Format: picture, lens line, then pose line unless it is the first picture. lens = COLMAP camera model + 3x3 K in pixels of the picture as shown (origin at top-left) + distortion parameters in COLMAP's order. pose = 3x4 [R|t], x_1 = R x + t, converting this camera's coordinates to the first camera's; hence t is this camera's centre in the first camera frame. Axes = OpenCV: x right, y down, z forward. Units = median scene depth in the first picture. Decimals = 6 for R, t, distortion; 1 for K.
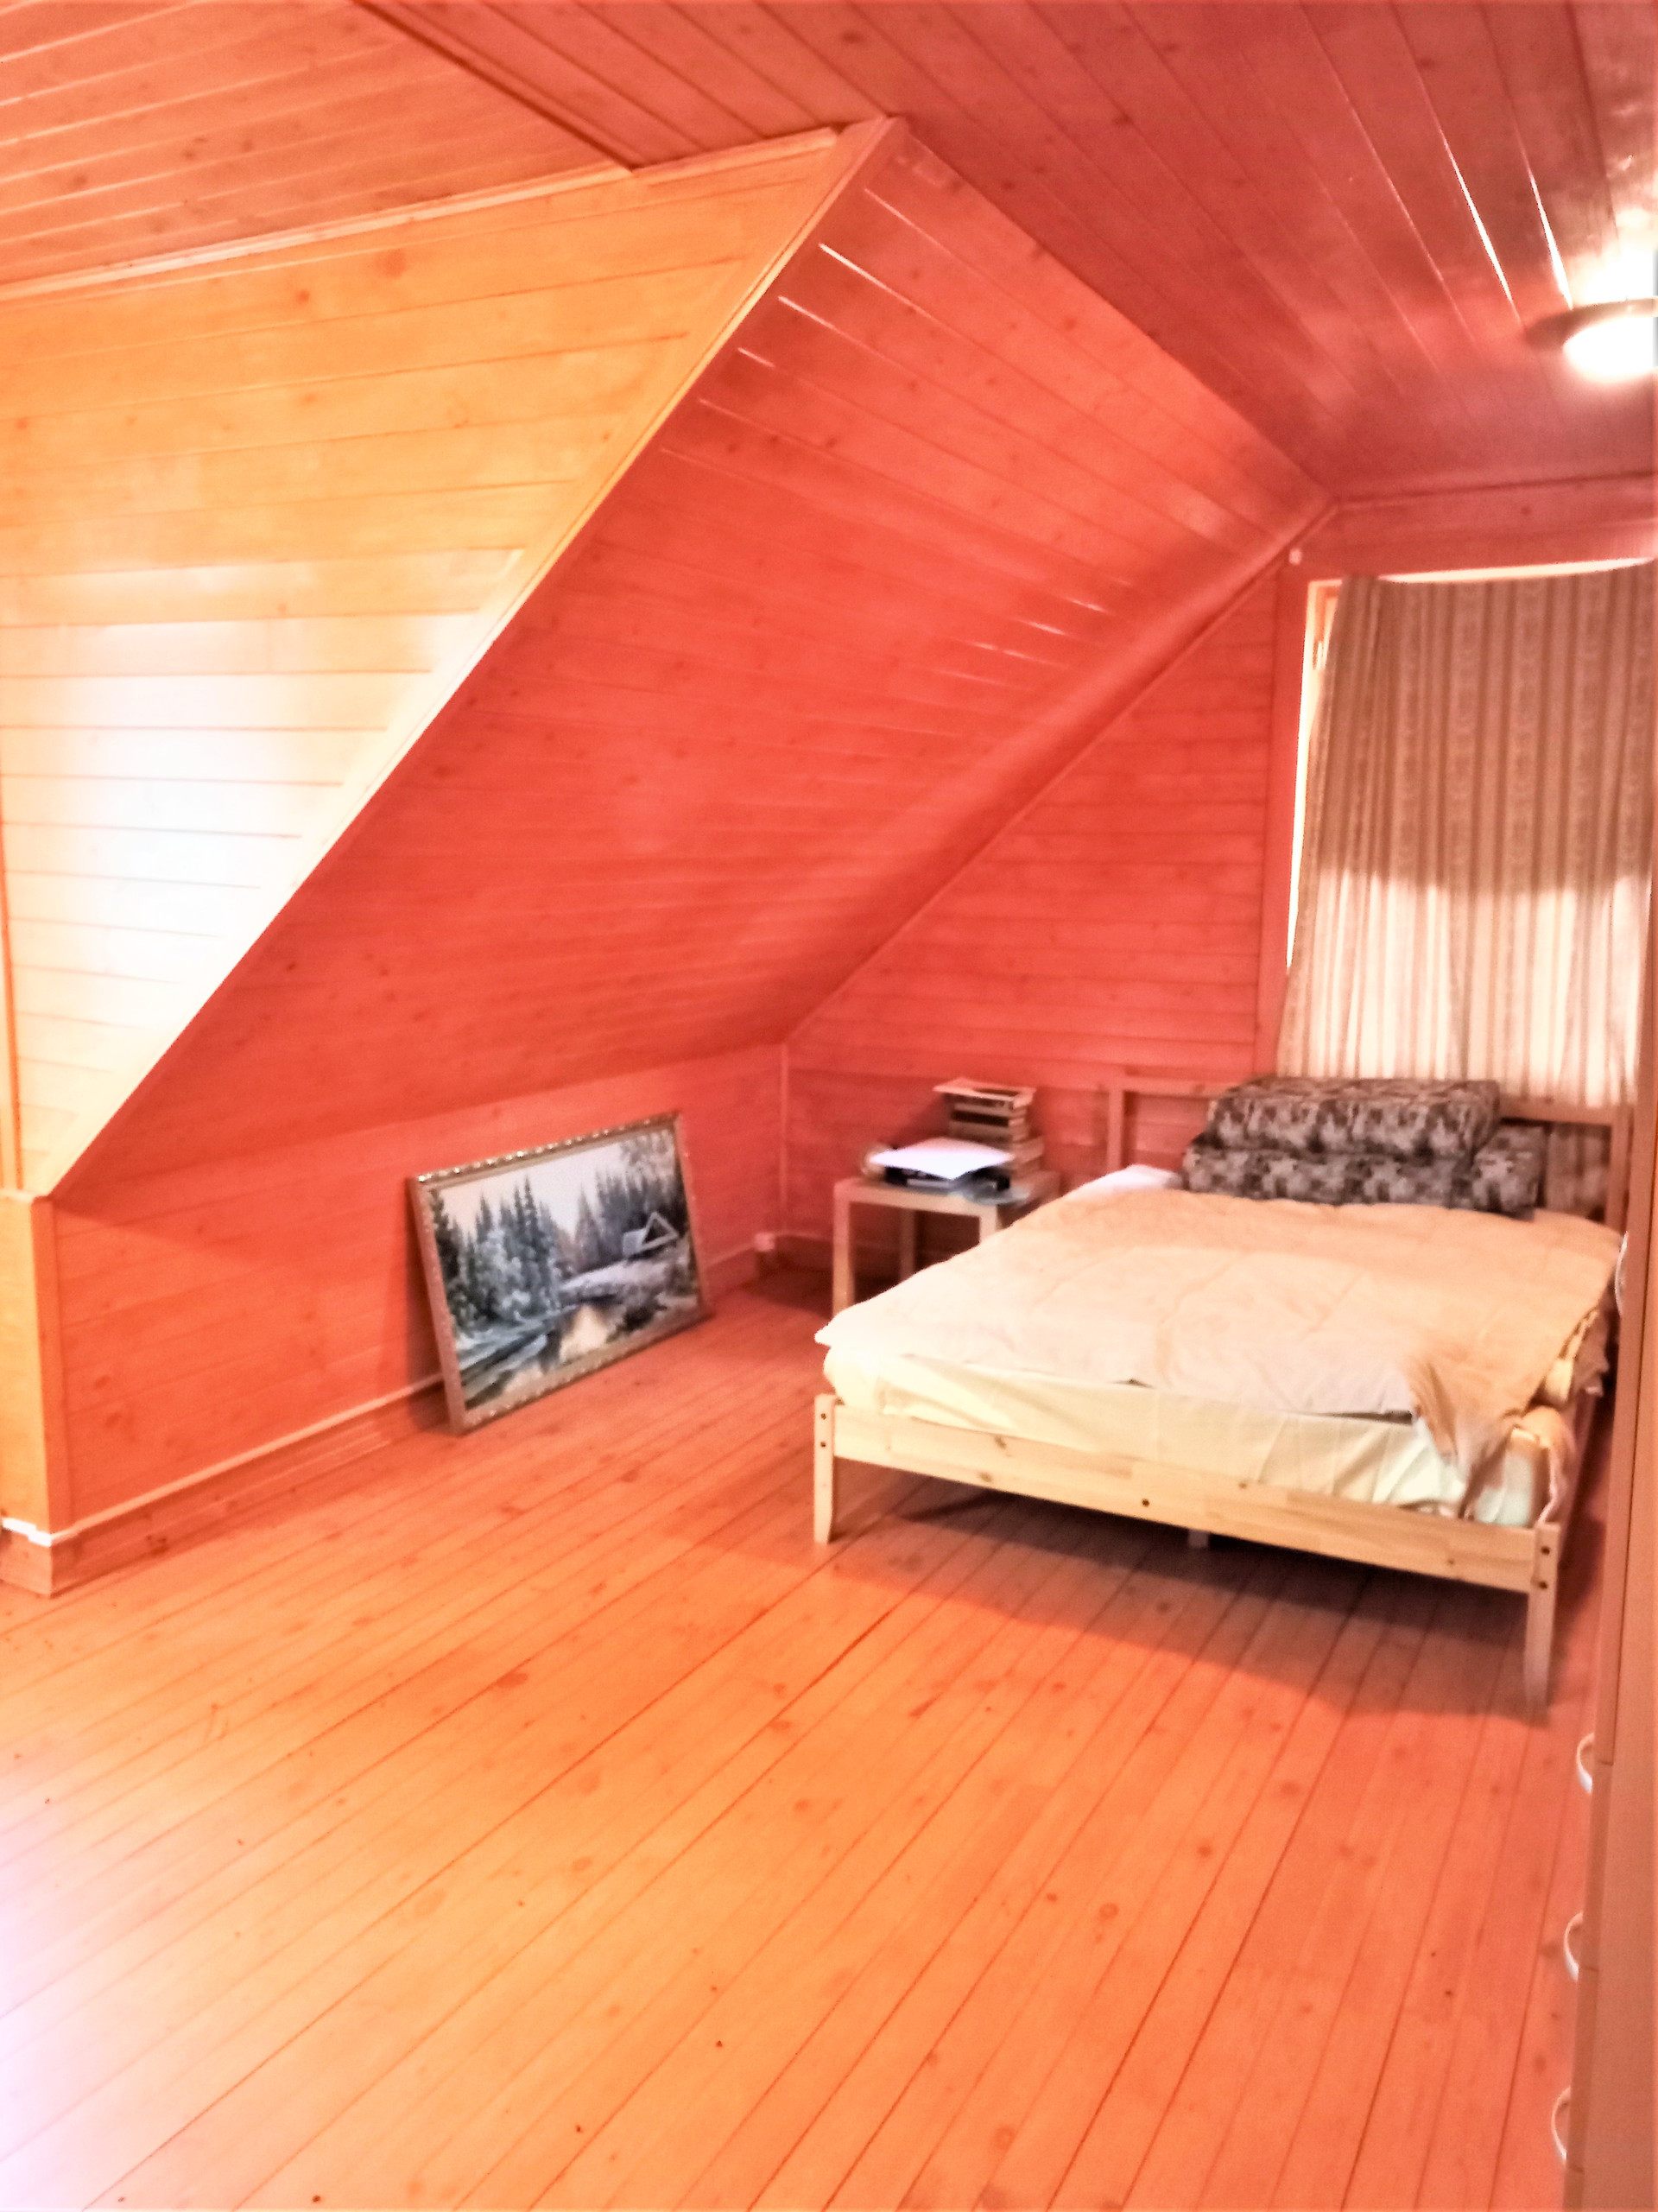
lens RADIAL K [[1667.9, 0, 825.3], [0, 1667.9, 1103.6], [0, 0, 1]] dist [0.033164, -0.039916]
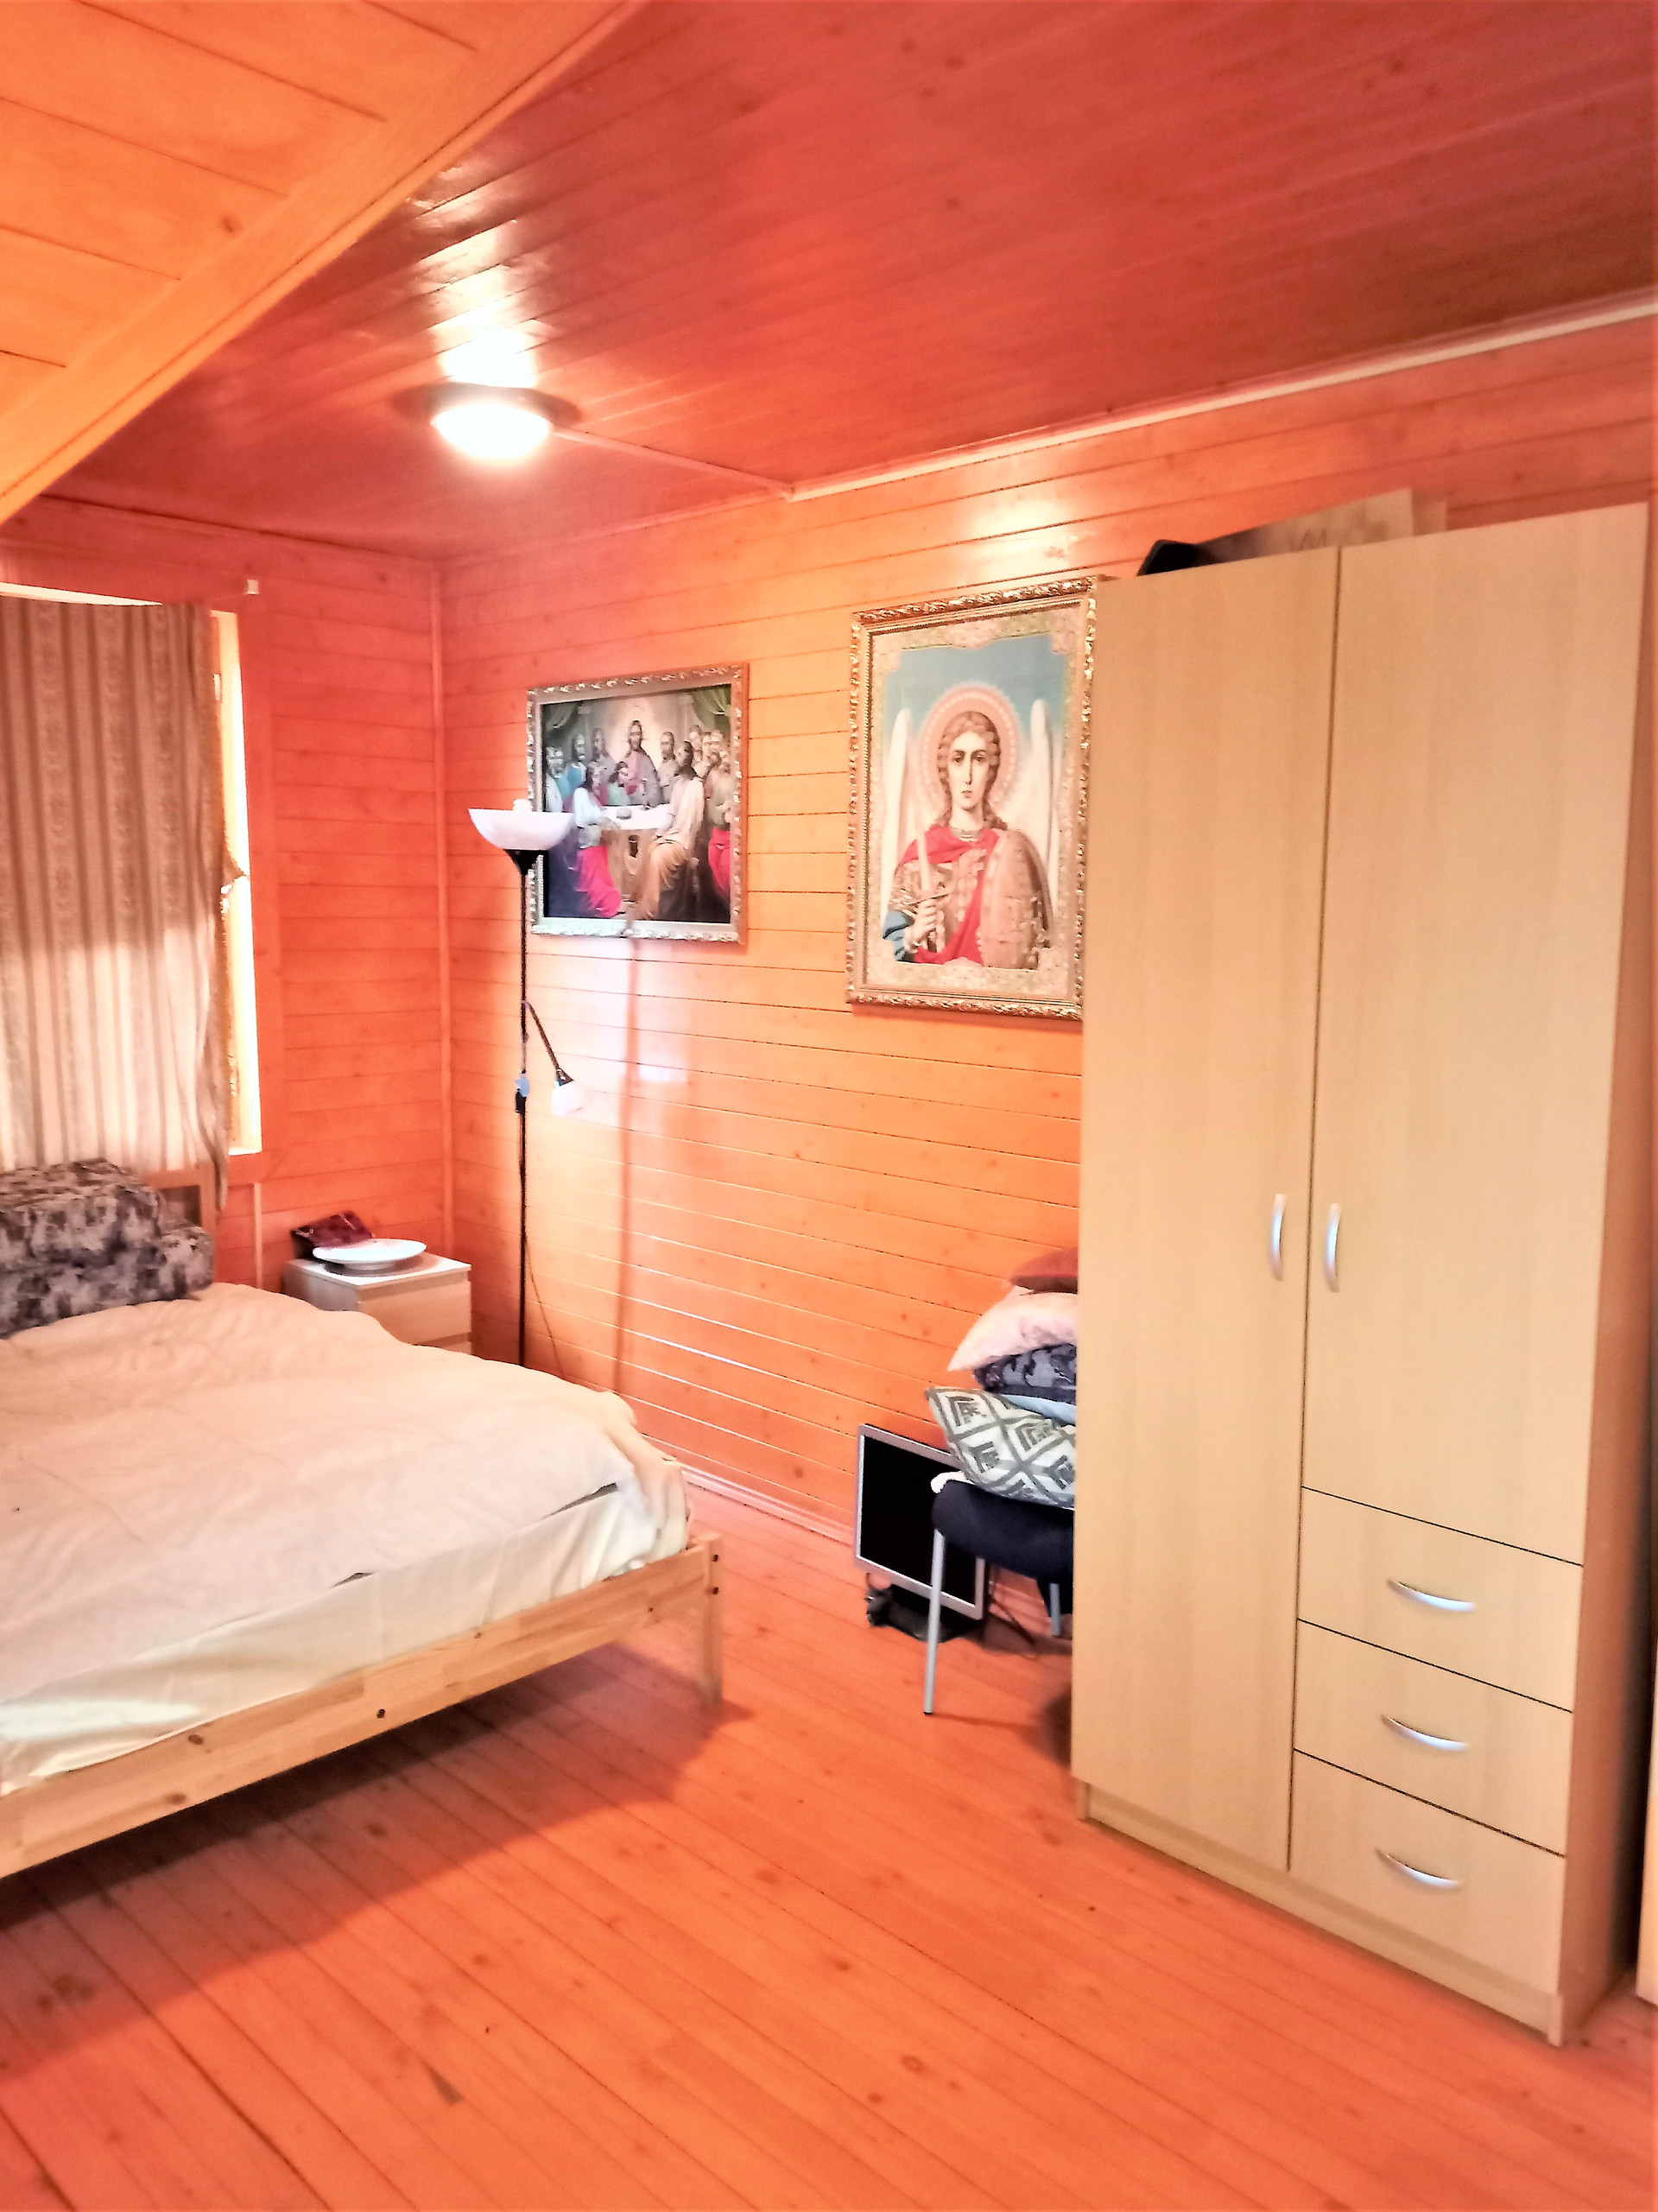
lens RADIAL K [[1667.9, 0, 825.0], [0, 1667.9, 1107.4], [0, 0, 1]] dist [0.033164, -0.039916]
pose [[0.307464, -0.128188, 0.942886, -0.343598], [0.141179, 0.986063, 0.088022, -0.068293], [-0.941028, 0.106053, 0.321277, 0.360924]]
